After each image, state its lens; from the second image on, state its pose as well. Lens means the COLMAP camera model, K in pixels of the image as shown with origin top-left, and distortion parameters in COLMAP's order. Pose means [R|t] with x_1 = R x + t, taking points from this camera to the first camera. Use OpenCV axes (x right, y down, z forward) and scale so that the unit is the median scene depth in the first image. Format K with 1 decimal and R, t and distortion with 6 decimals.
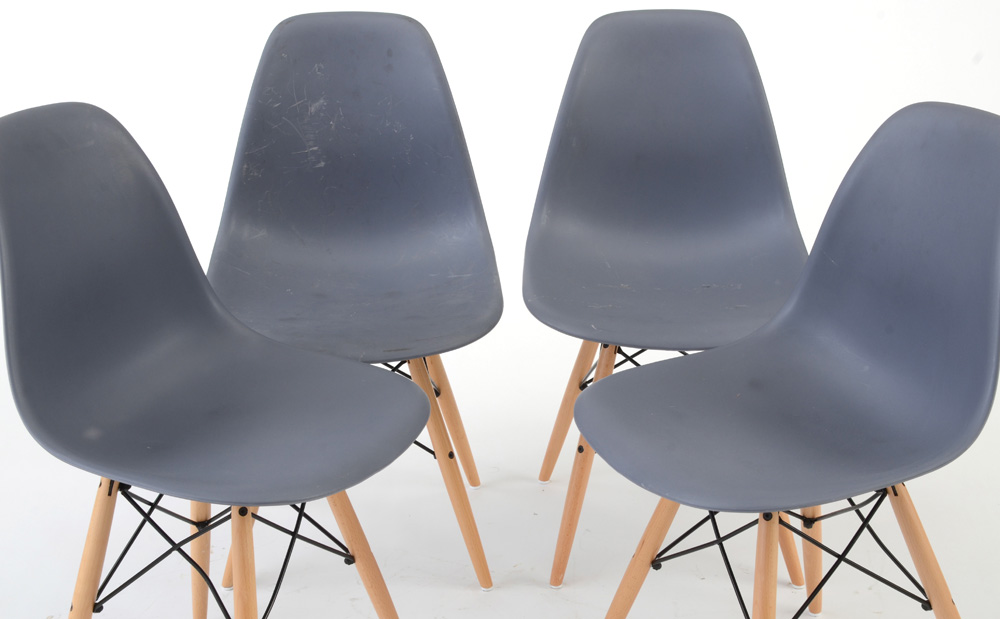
lens RADIAL K [[2121.9, 0, 500.7], [0, 2121.9, 309.1], [0, 0, 1]] dist [0.376687, 0.000000]
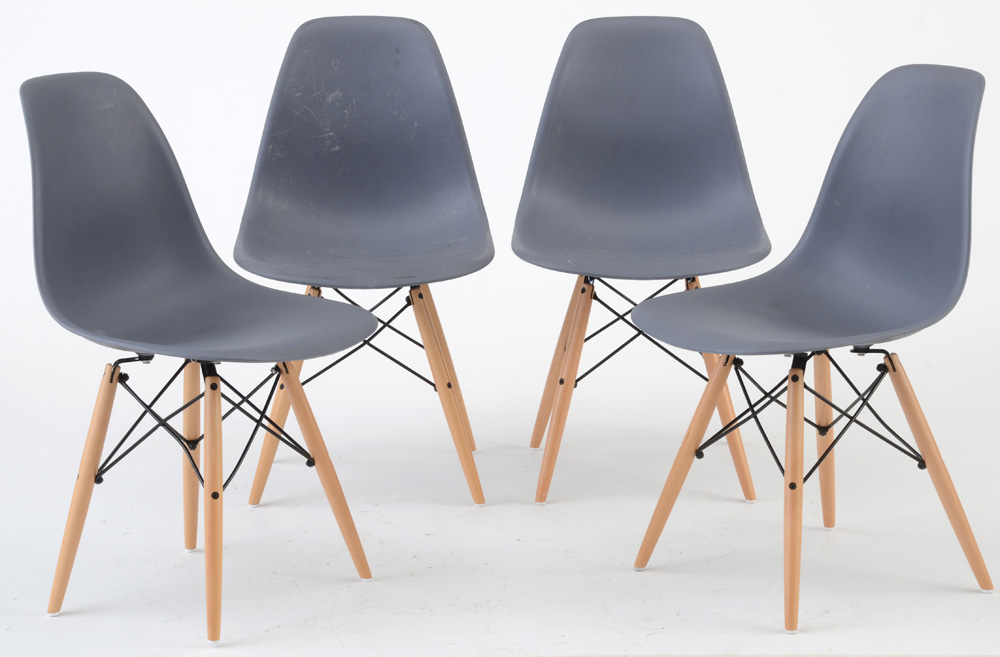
lens RADIAL K [[2996.2, 0, 508.6], [0, 2996.2, 294.9], [0, 0, 1]] dist [0.687789, 0.000000]
pose [[0.999985, 0.001223, -0.005360, 0.016534], [-0.001854, 0.992855, -0.119316, 0.202885], [0.005176, 0.119324, 0.992842, -0.588824]]
